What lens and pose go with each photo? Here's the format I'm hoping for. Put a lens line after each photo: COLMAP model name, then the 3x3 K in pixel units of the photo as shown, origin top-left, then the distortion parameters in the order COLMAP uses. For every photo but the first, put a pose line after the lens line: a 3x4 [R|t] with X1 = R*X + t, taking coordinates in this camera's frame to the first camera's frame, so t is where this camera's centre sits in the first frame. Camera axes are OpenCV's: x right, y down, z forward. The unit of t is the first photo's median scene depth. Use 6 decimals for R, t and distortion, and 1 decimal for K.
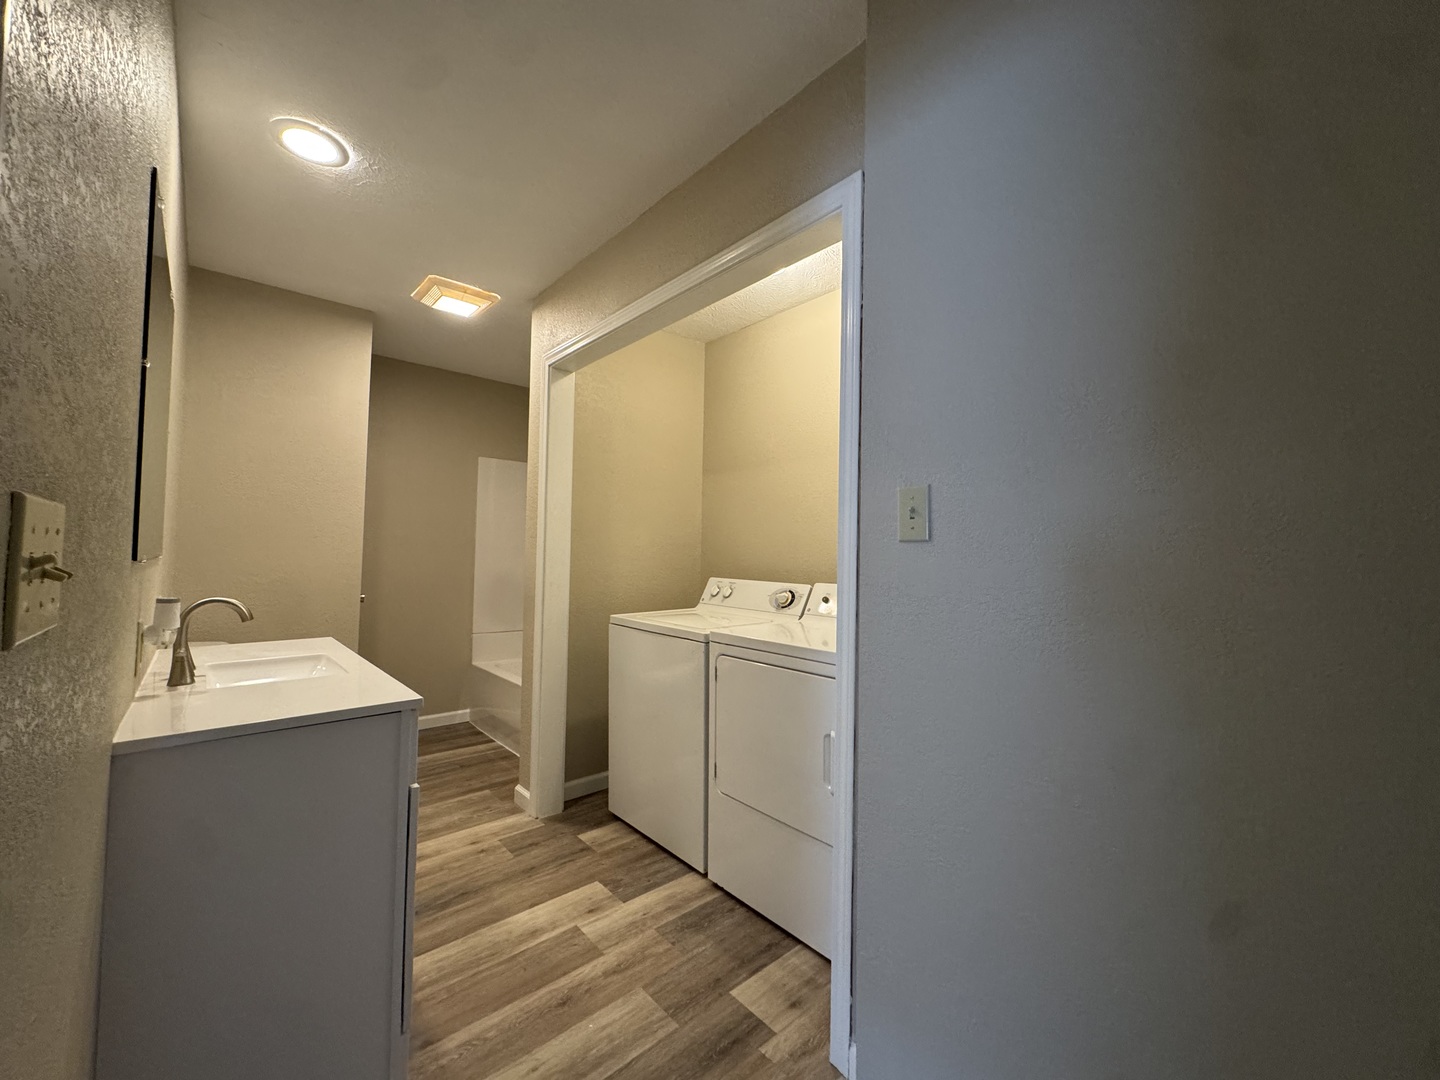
lens RADIAL K [[575.1, 0, 722.7], [0, 575.1, 537.1], [0, 0, 1]] dist [-0.005277, 0.000849]
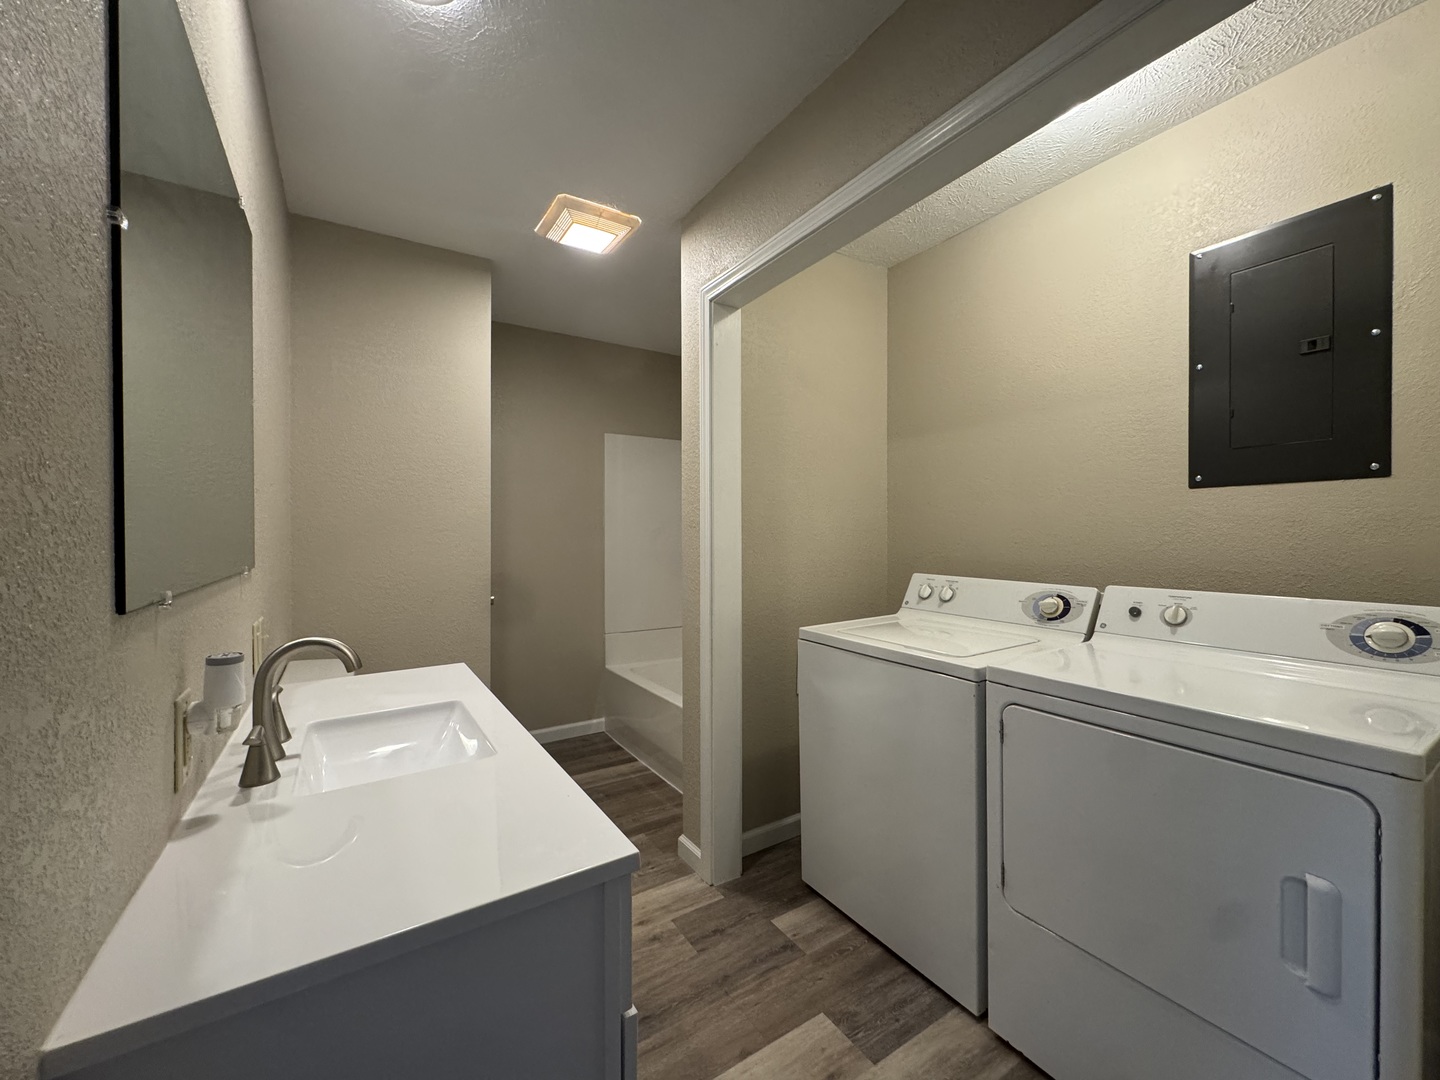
lens RADIAL K [[575.1, 0, 718.1], [0, 575.1, 538.4], [0, 0, 1]] dist [-0.005277, 0.000849]
pose [[0.985895, -0.019585, -0.166216, -0.183386], [0.026064, 0.998980, 0.036885, -0.013394], [0.165324, -0.040697, 0.985399, 0.258201]]
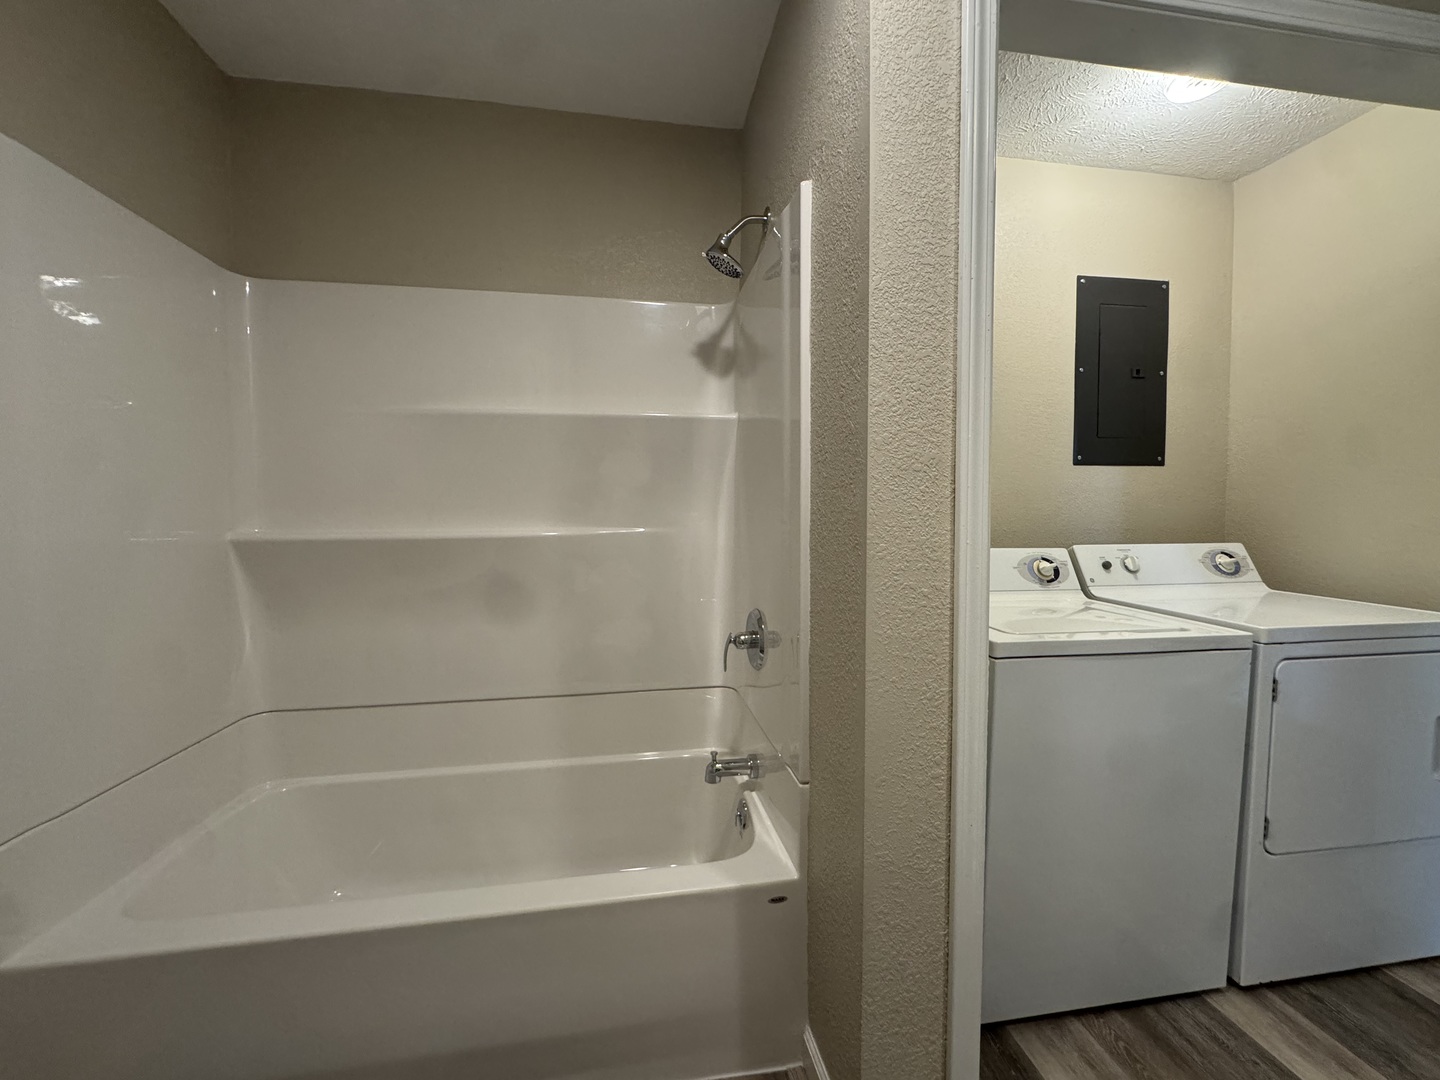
lens RADIAL K [[575.1, 0, 720.3], [0, 575.1, 538.5], [0, 0, 1]] dist [-0.005277, 0.000849]
pose [[0.540136, -0.057550, 0.839608, -0.759267], [-0.015953, 0.996780, 0.078587, 0.017936], [-0.841427, -0.055842, 0.537478, 1.002571]]
